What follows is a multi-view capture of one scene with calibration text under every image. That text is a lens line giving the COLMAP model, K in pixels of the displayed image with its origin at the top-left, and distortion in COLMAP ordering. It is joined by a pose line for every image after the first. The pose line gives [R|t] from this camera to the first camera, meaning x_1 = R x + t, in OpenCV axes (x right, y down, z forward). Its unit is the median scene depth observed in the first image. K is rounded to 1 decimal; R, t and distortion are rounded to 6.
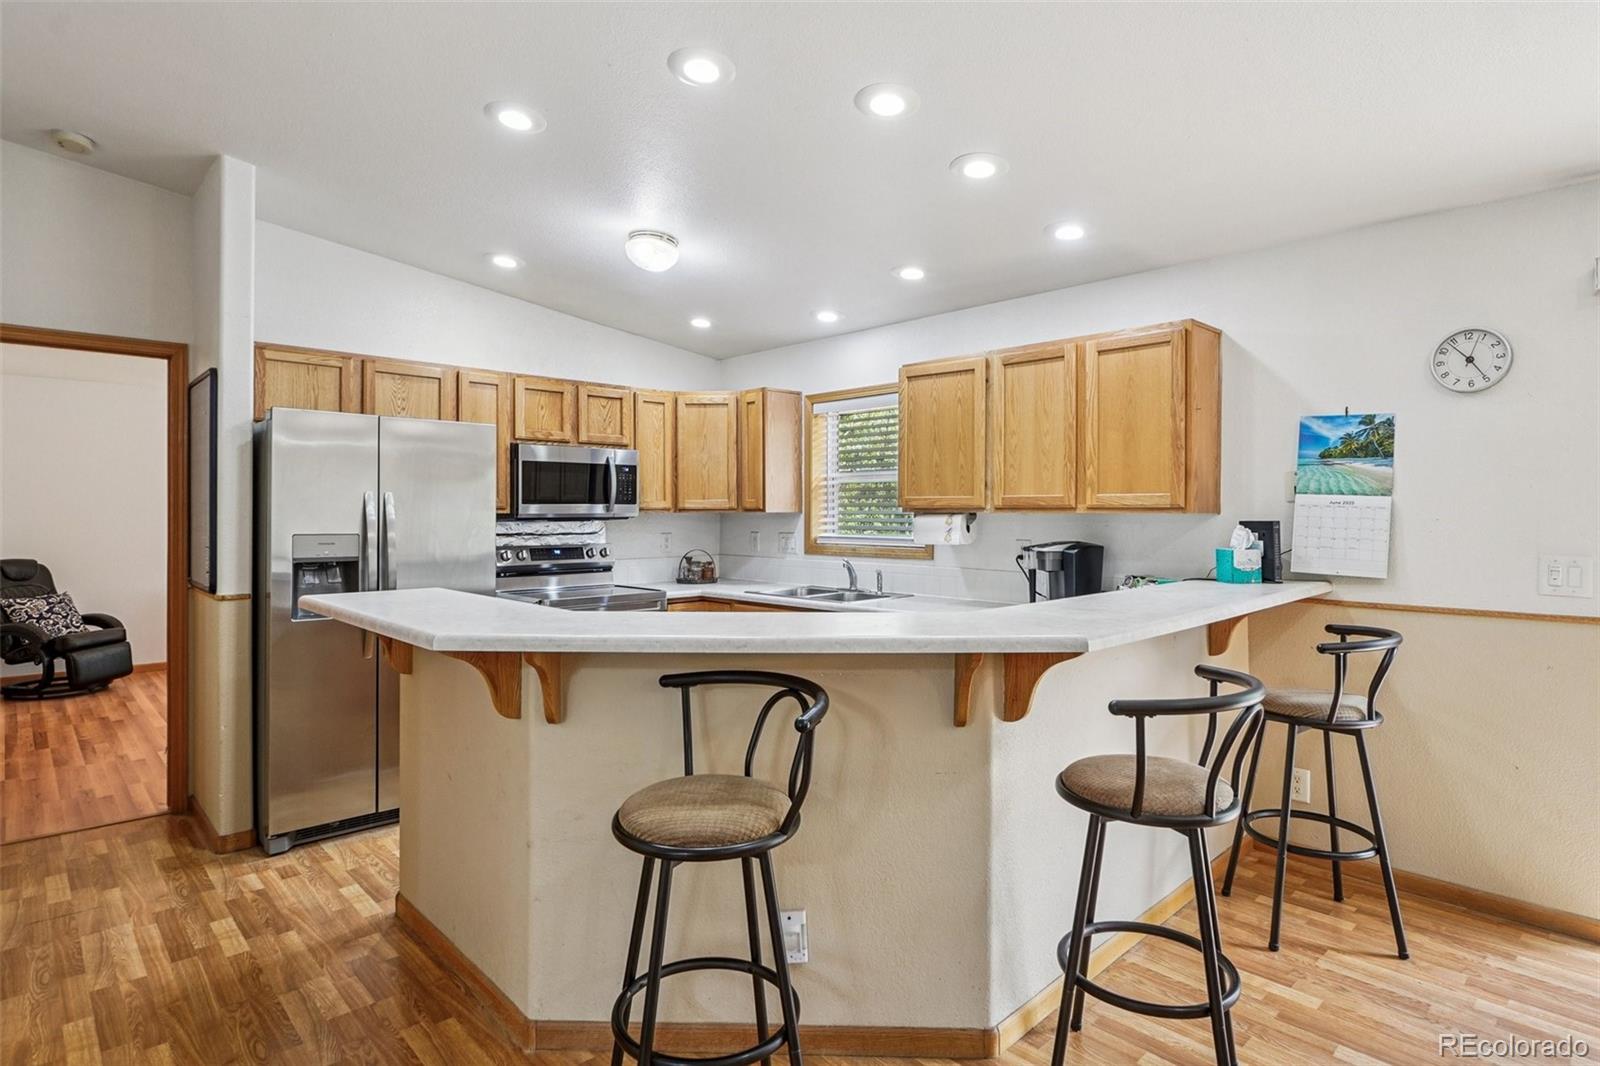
lens RADIAL K [[840.6, 0, 792.9], [0, 840.6, 516.6], [0, 0, 1]] dist [-0.002054, -0.000593]
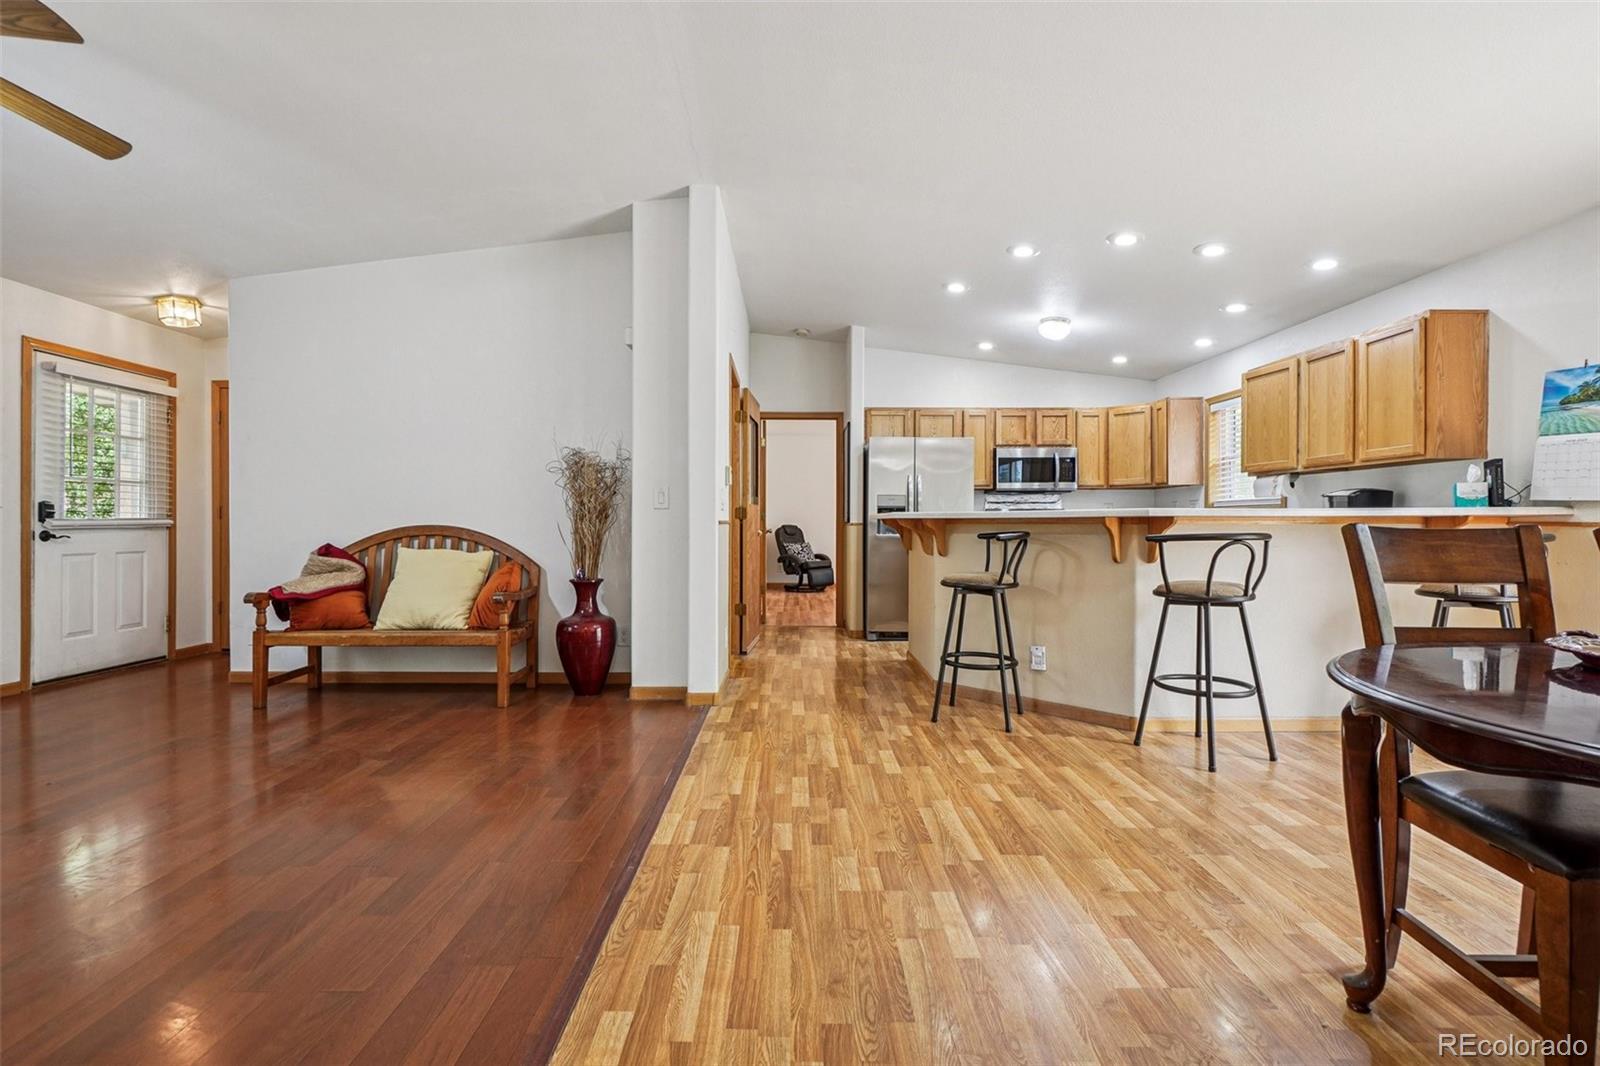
lens RADIAL K [[703.9, 0, 799.6], [0, 703.9, 526.6], [0, 0, 1]] dist [0.000196, -0.000392]
pose [[0.734346, 0.001640, -0.678774, 0.363418], [-0.002084, 0.999998, 0.000162, 0.076760], [0.678773, 0.001296, 0.734347, -0.347841]]
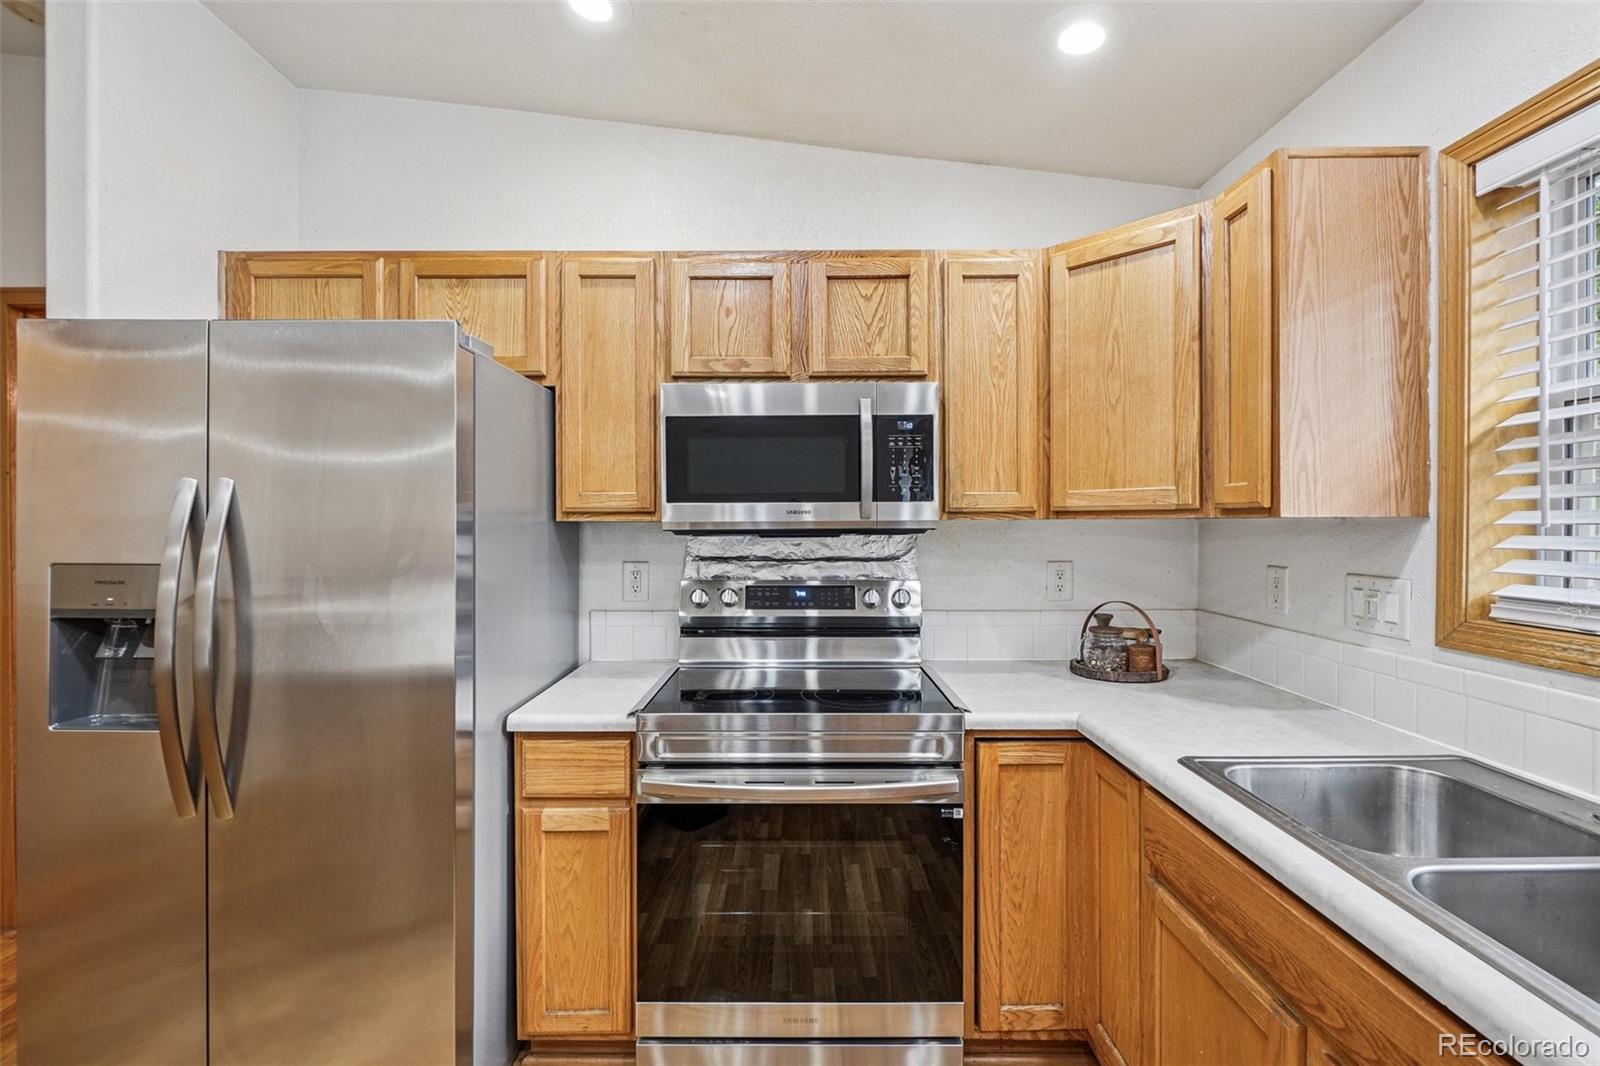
lens RADIAL K [[703.9, 0, 799.6], [0, 703.9, 526.6], [0, 0, 1]] dist [0.000196, -0.000392]
pose [[0.726136, 0.004097, -0.687539, 0.025748], [-0.000624, 0.999986, 0.005299, -0.002855], [0.687551, -0.003419, 0.726128, 0.747194]]
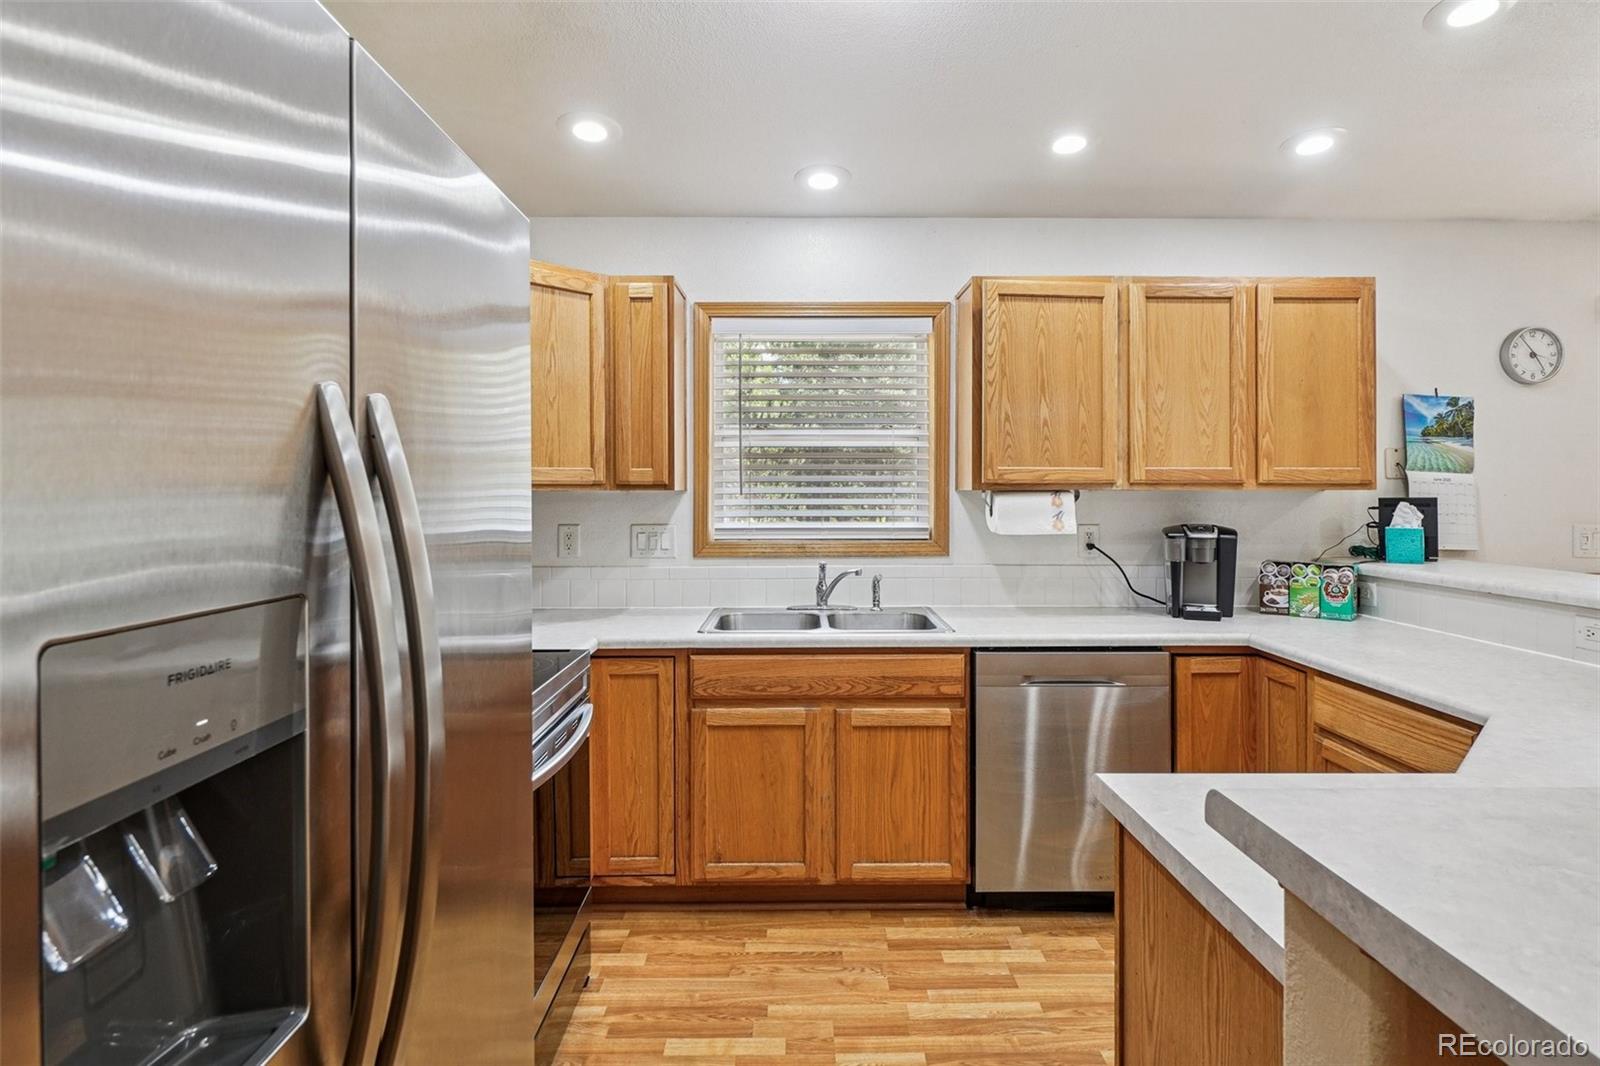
lens RADIAL K [[836.3, 0, 801.0], [0, 836.3, 497.4], [0, 0, 1]] dist [-0.002300, 0.000227]
pose [[0.681429, -0.005202, 0.731866, -0.452283], [0.005958, 0.999981, 0.001560, -0.000333], [-0.731860, 0.003297, 0.681447, 0.611456]]
